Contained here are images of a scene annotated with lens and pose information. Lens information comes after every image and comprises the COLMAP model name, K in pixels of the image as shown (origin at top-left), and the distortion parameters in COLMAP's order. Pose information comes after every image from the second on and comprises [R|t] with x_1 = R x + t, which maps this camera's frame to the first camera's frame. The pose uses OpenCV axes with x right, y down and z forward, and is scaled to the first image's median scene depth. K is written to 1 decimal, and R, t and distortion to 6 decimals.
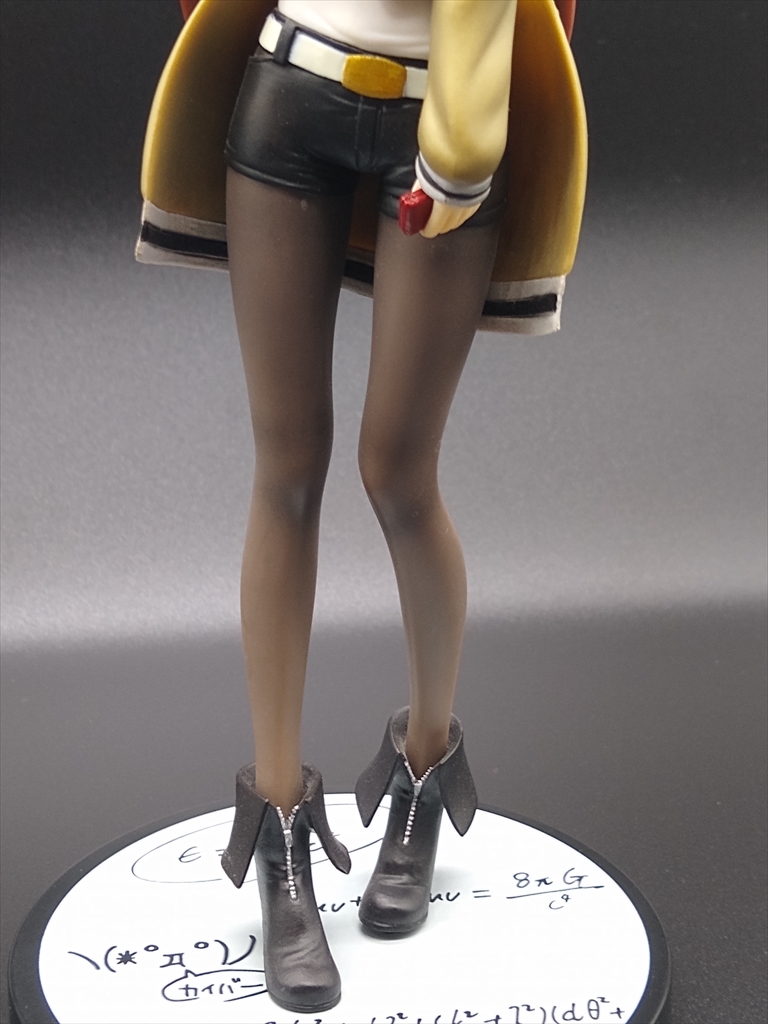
lens RADIAL K [[1668.3, 0, 387.3], [0, 1668.3, 513.5], [0, 0, 1]] dist [0.046518, -0.036057]
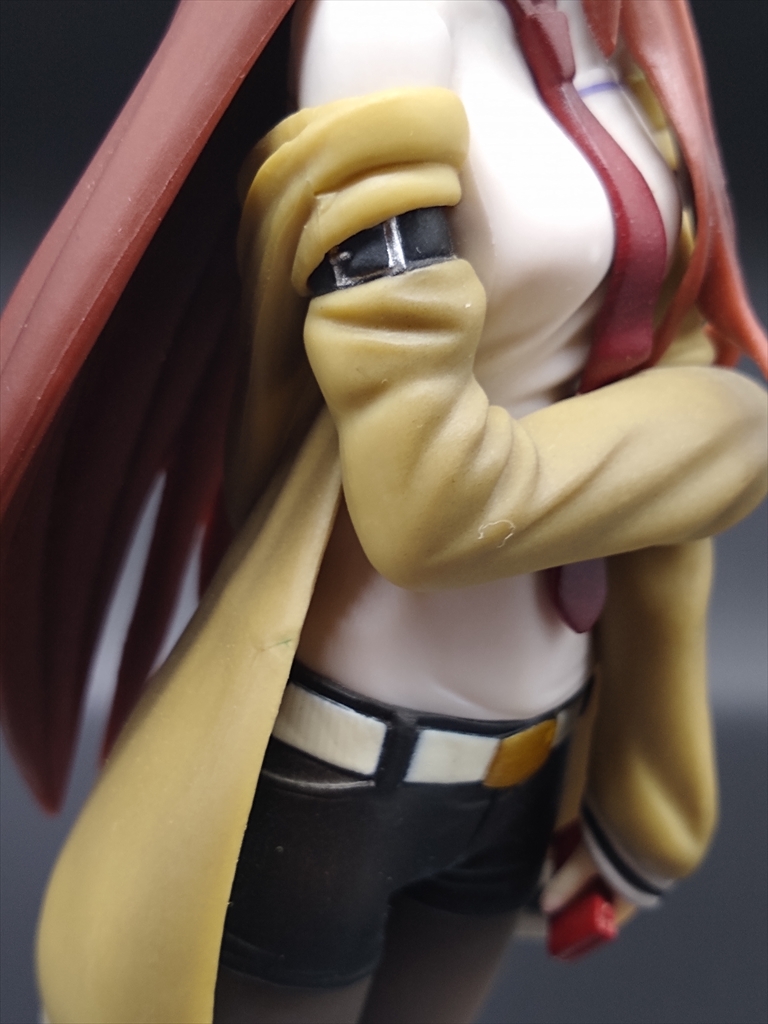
lens RADIAL K [[1755.4, 0, 384.0], [0, 1755.4, 512.0], [0, 0, 1]] dist [0.240118, -1.365041]
pose [[0.550580, -0.316193, 0.772583, -0.461637], [0.181075, 0.948691, 0.259225, -0.493793], [-0.814907, -0.002829, 0.579584, 0.684666]]
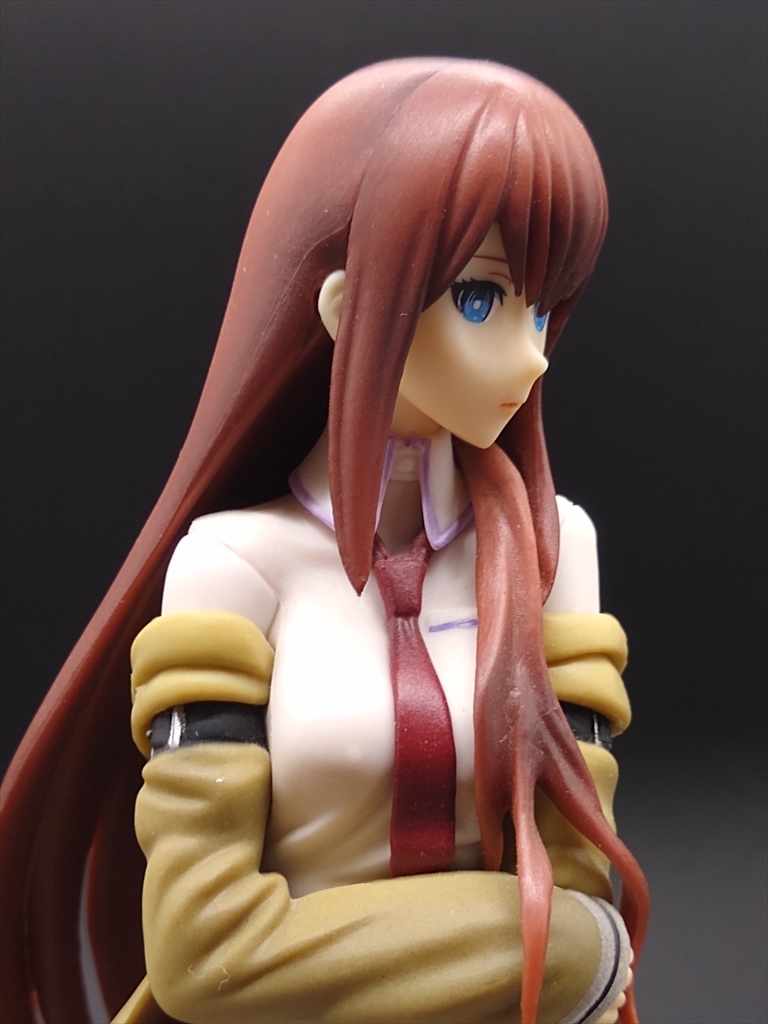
lens RADIAL K [[1755.4, 0, 384.0], [0, 1755.4, 512.0], [0, 0, 1]] dist [0.240118, -1.365041]
pose [[0.957552, -0.060814, 0.281774, -0.165542], [0.112261, 0.978993, -0.170207, -0.398299], [-0.265504, 0.194614, 0.944263, 0.345297]]
